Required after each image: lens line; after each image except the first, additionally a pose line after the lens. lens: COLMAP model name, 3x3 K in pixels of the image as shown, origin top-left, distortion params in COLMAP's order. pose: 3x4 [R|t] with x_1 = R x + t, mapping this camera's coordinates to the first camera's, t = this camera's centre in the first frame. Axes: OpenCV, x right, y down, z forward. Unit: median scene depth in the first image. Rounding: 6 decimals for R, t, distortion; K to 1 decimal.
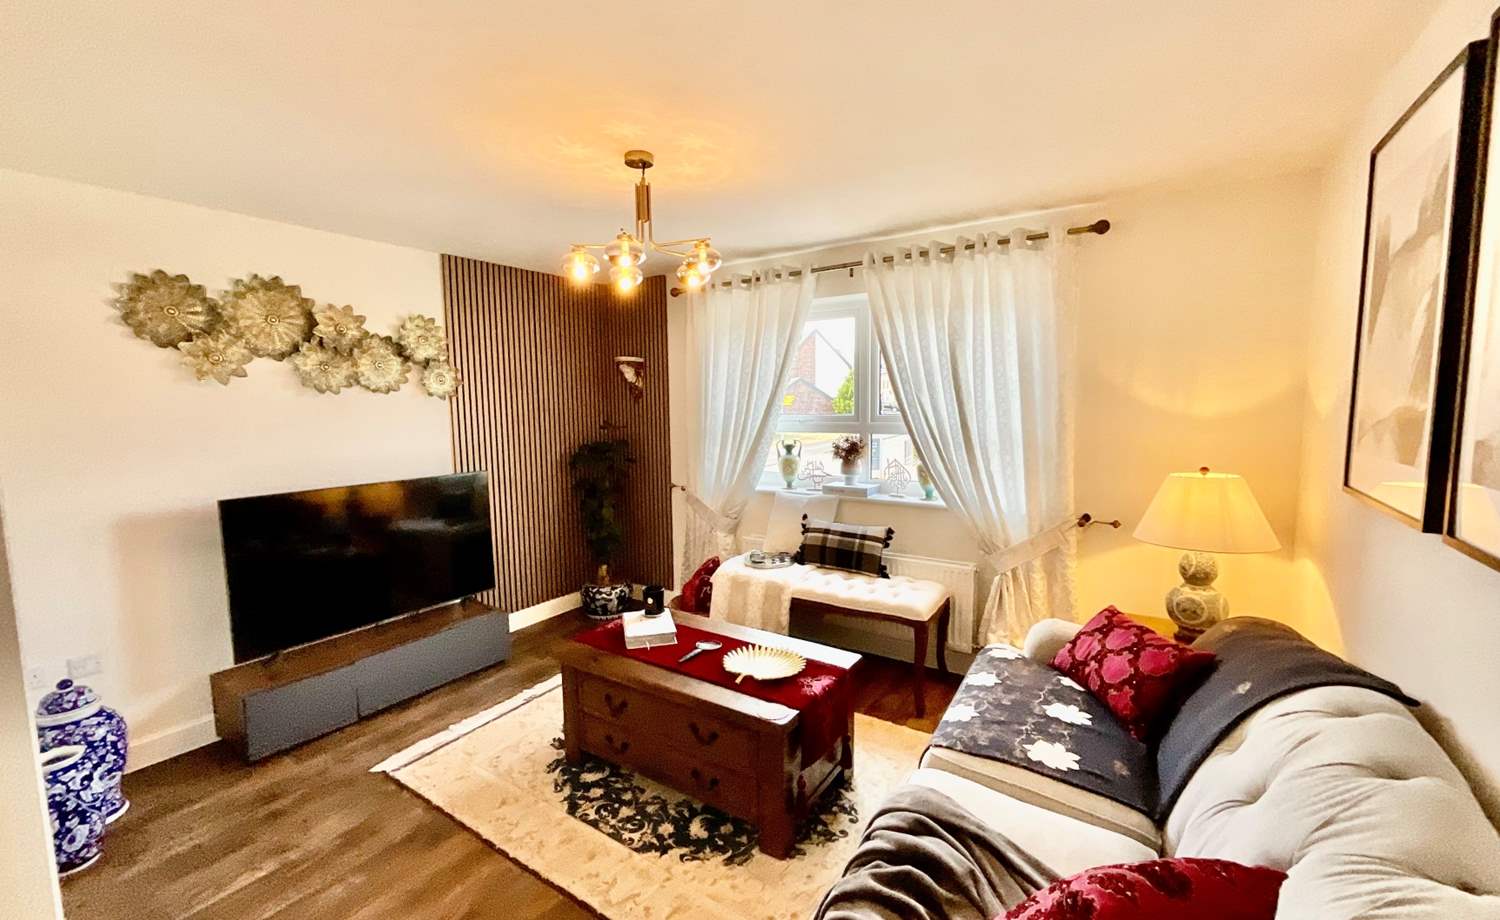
lens RADIAL K [[622.9, 0, 753.1], [0, 622.9, 462.2], [0, 0, 1]] dist [-0.003957, -0.000226]
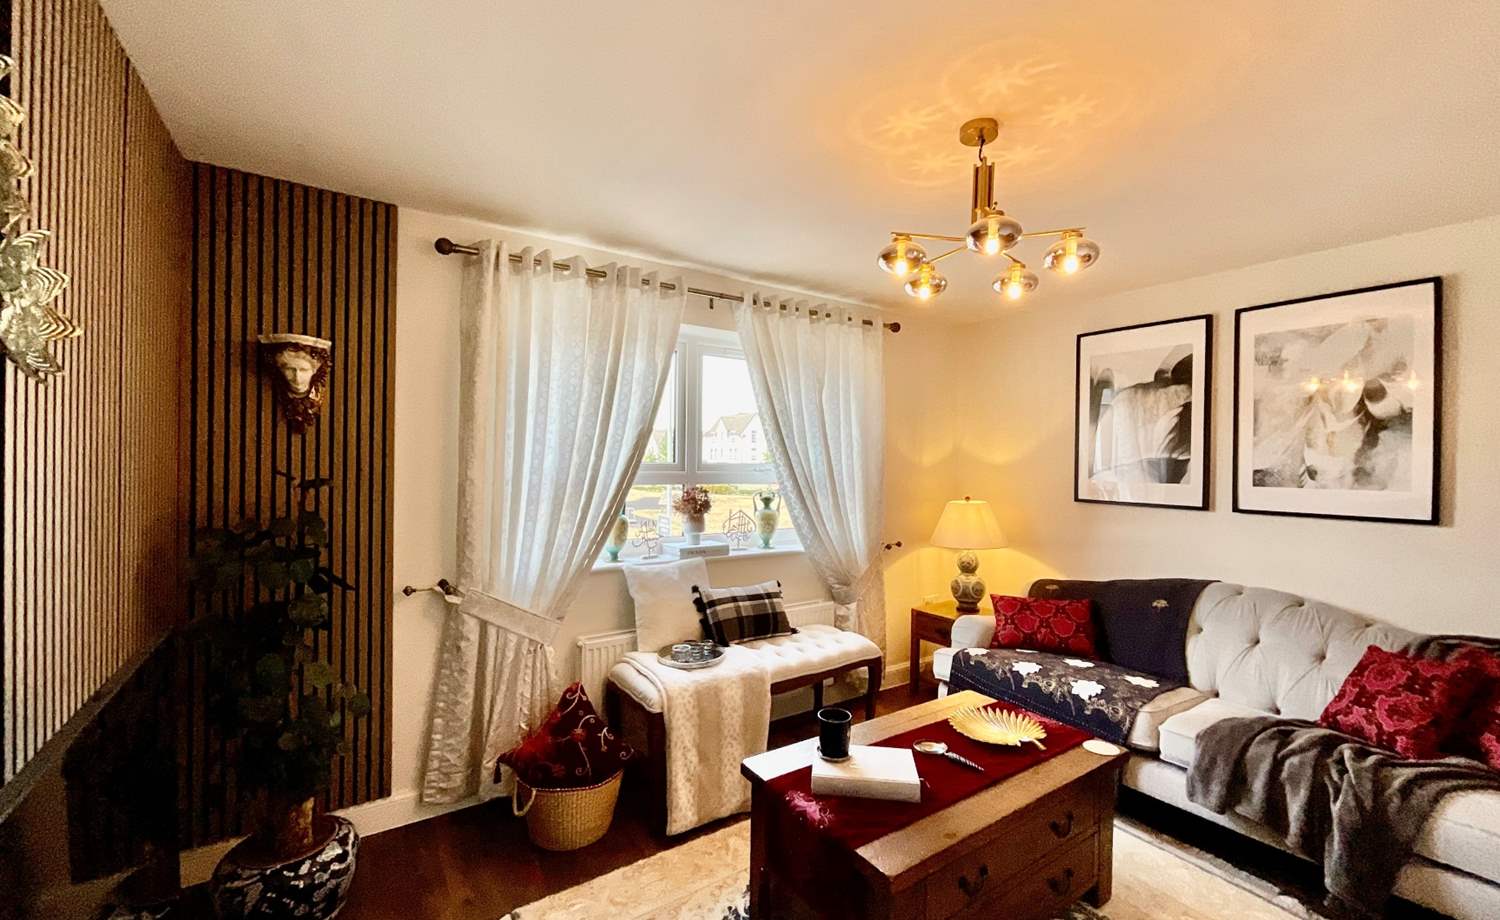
lens RADIAL K [[615.9, 0, 750.0], [0, 615.9, 460.0], [0, 0, 1]] dist [-0.000122, 0.000293]
pose [[0.366085, 0.018596, 0.930396, -0.708904], [0.073831, 0.996068, -0.048959, -0.037385], [-0.927648, 0.086616, 0.363273, 0.715130]]
